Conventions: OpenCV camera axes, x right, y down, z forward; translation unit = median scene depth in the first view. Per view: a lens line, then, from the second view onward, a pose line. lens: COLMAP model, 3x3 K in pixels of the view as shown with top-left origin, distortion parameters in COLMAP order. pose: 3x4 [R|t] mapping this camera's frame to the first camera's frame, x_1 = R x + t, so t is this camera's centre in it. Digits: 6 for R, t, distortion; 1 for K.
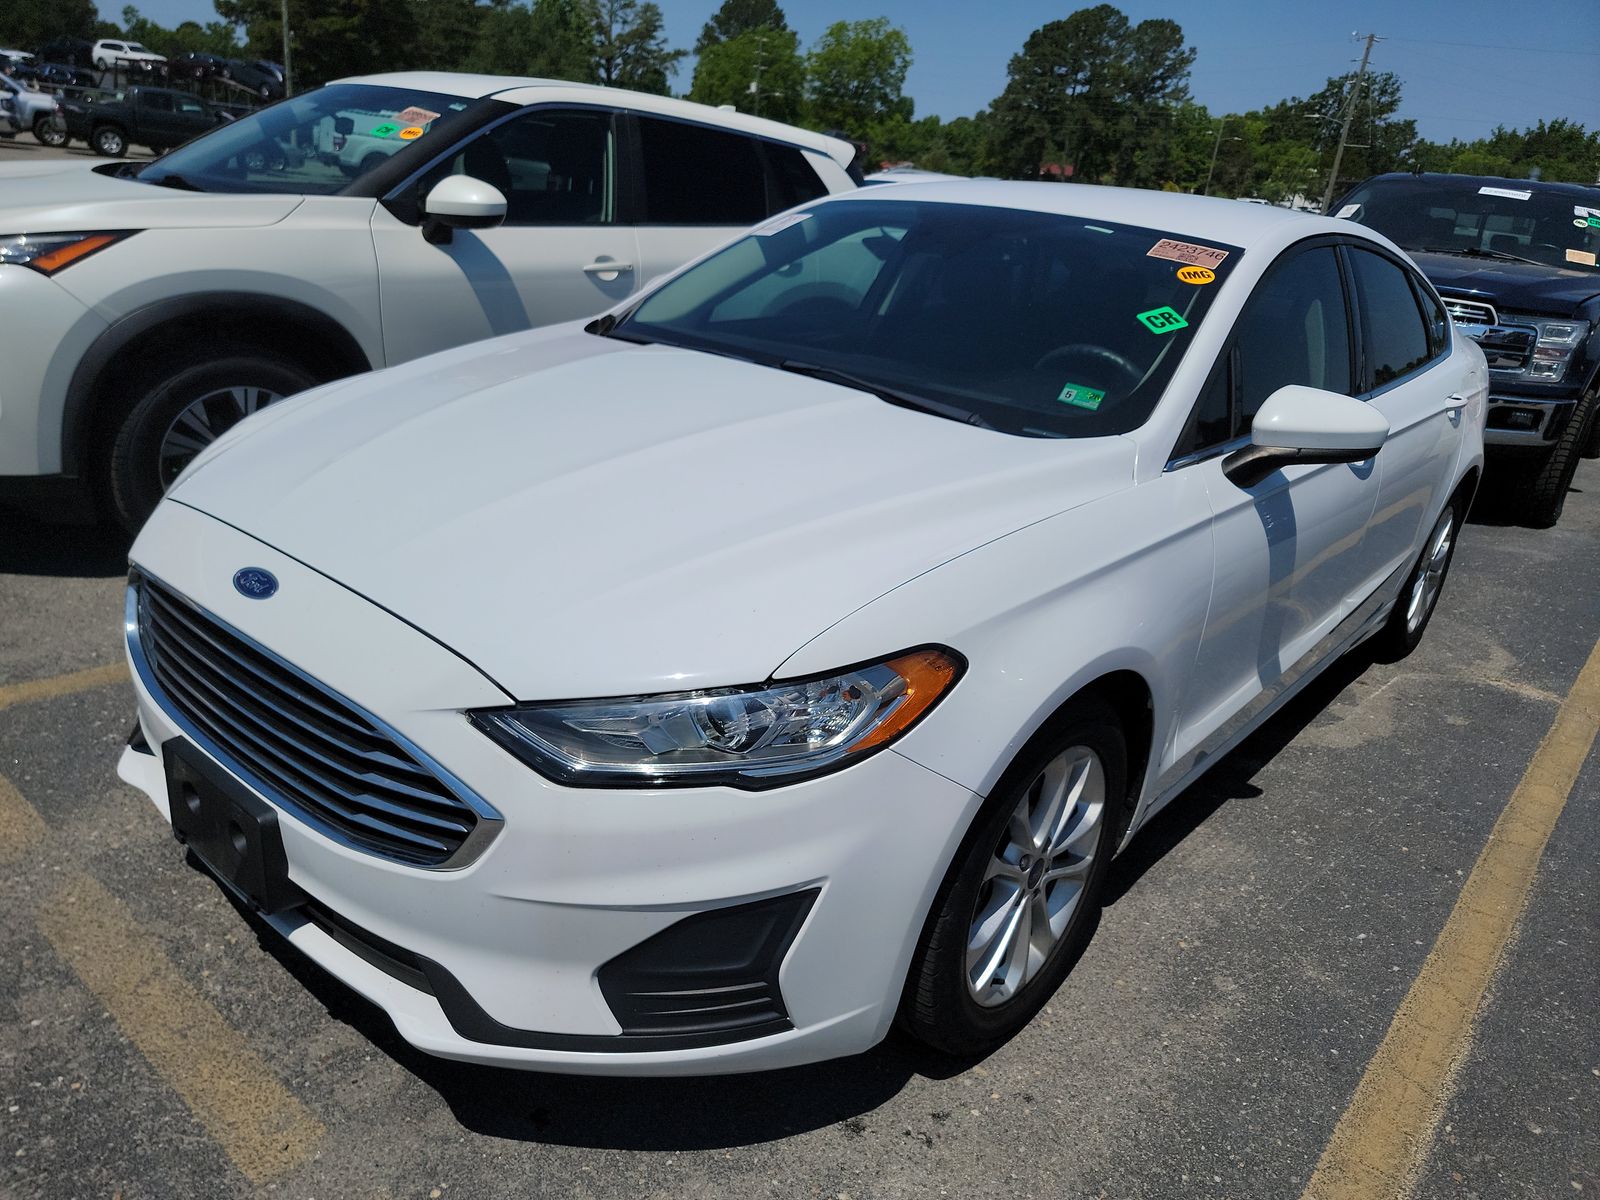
lens RADIAL K [[1185.3, 0, 825.3], [0, 1185.3, 602.6], [0, 0, 1]] dist [0.085025, -0.071747]
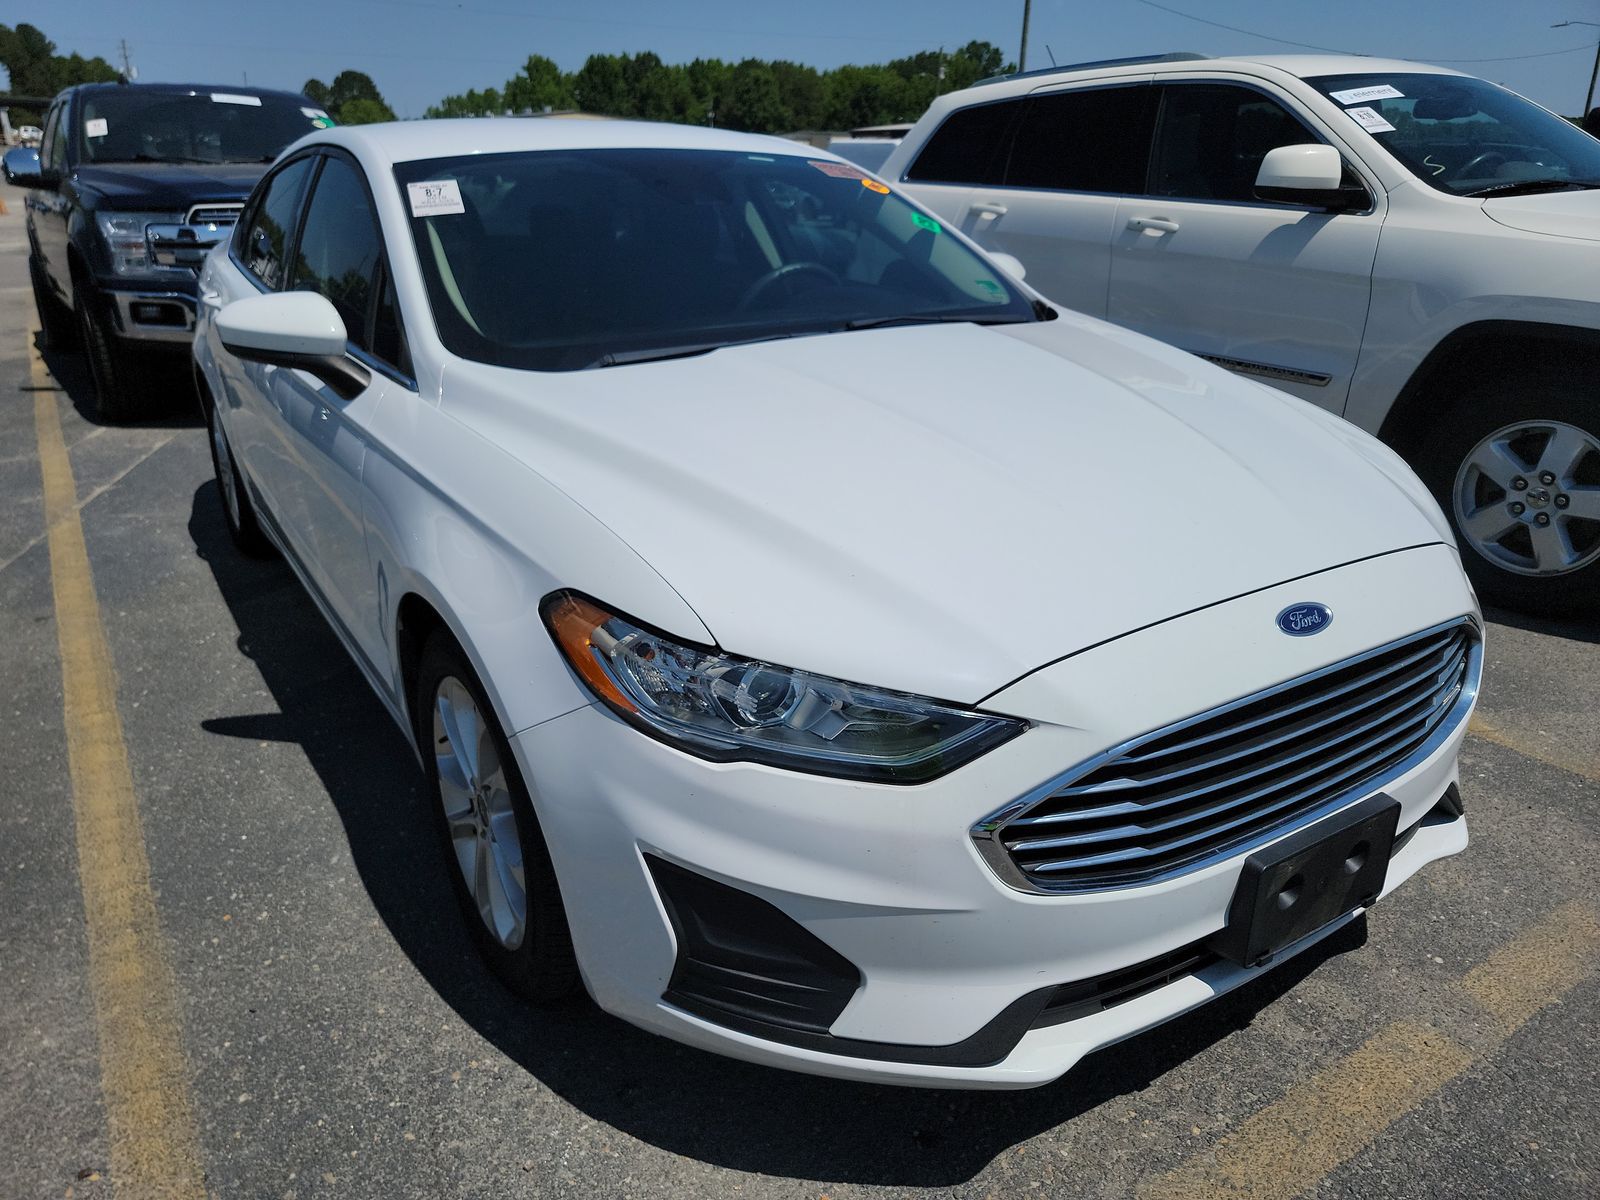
lens RADIAL K [[1137.8, 0, 838.3], [0, 1137.8, 569.5], [0, 0, 1]] dist [0.076622, -0.064707]
pose [[0.264314, -0.416879, 0.869684, -1.171108], [0.351726, 0.881313, 0.315557, -0.402789], [-0.898013, 0.222484, 0.379570, 0.866895]]
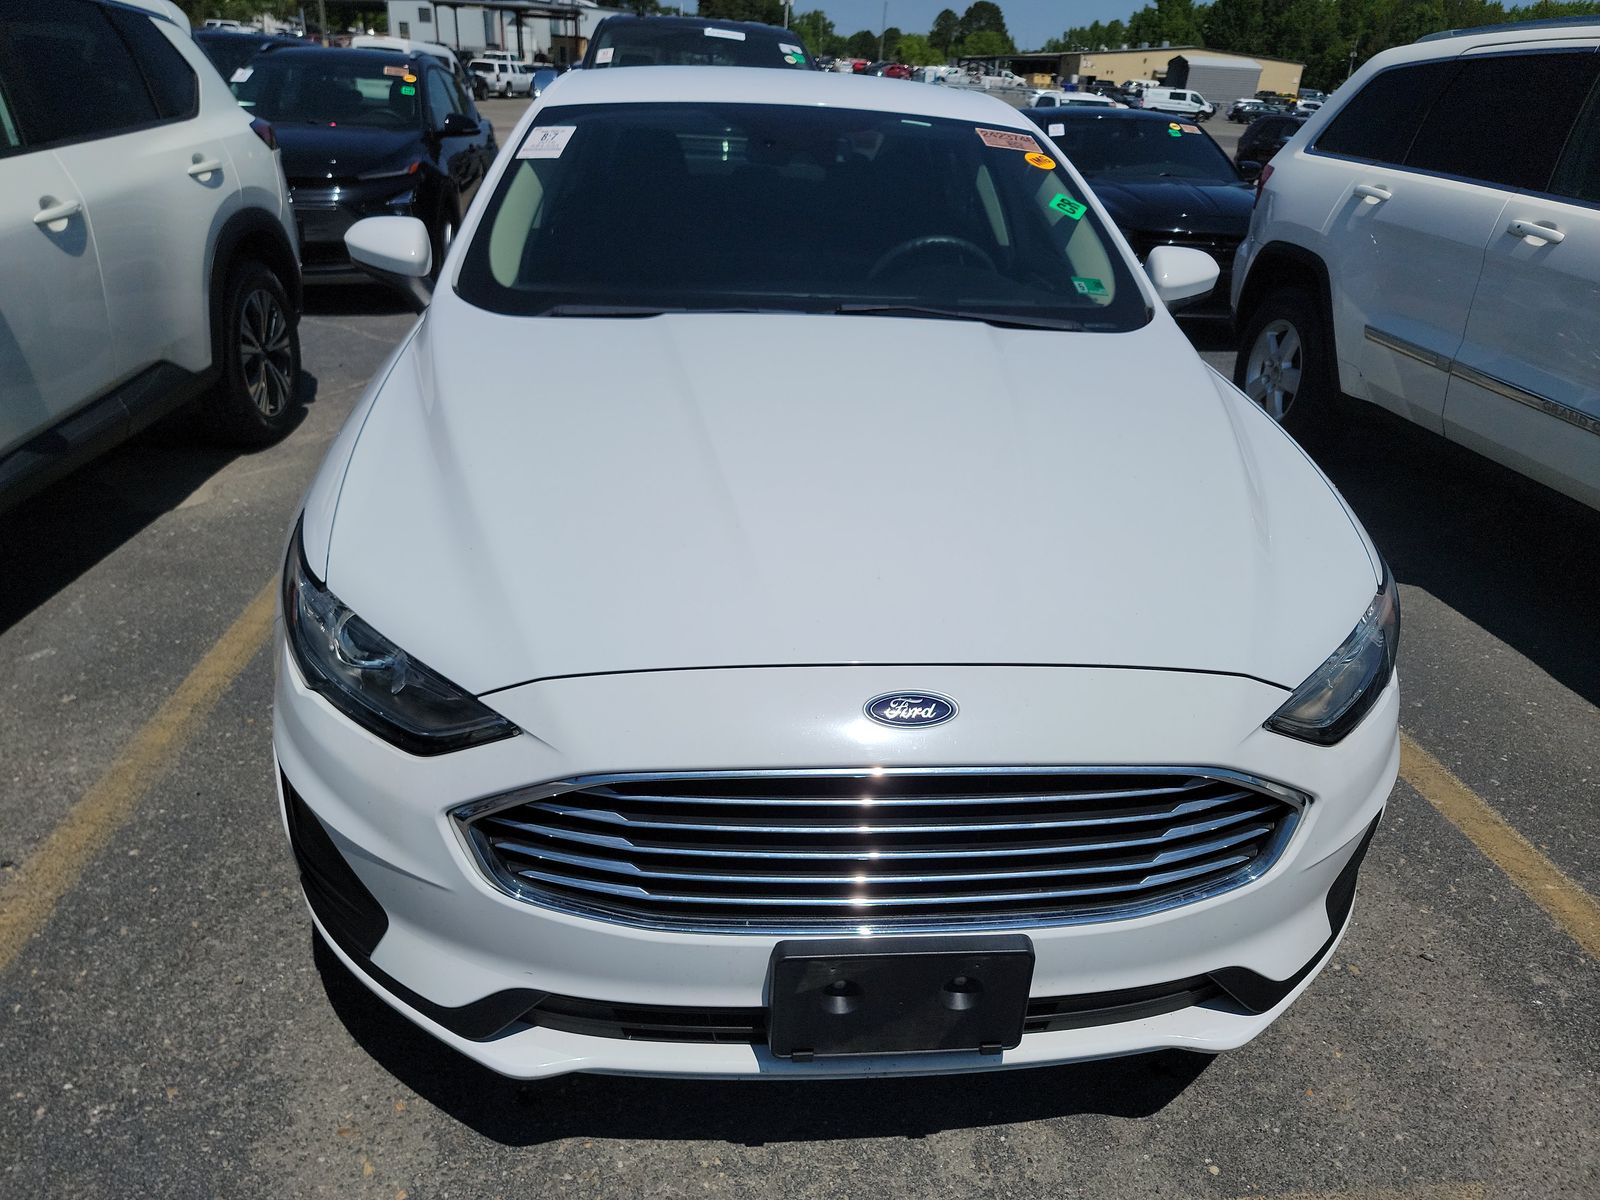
lens RADIAL K [[1159.5, 0, 852.4], [0, 1159.5, 594.1], [0, 0, 1]] dist [0.075122, -0.065087]
pose [[0.684690, -0.351340, 0.638560, -0.862750], [0.262800, 0.936213, 0.233326, -0.249845], [-0.679805, 0.008058, 0.733349, 0.397797]]
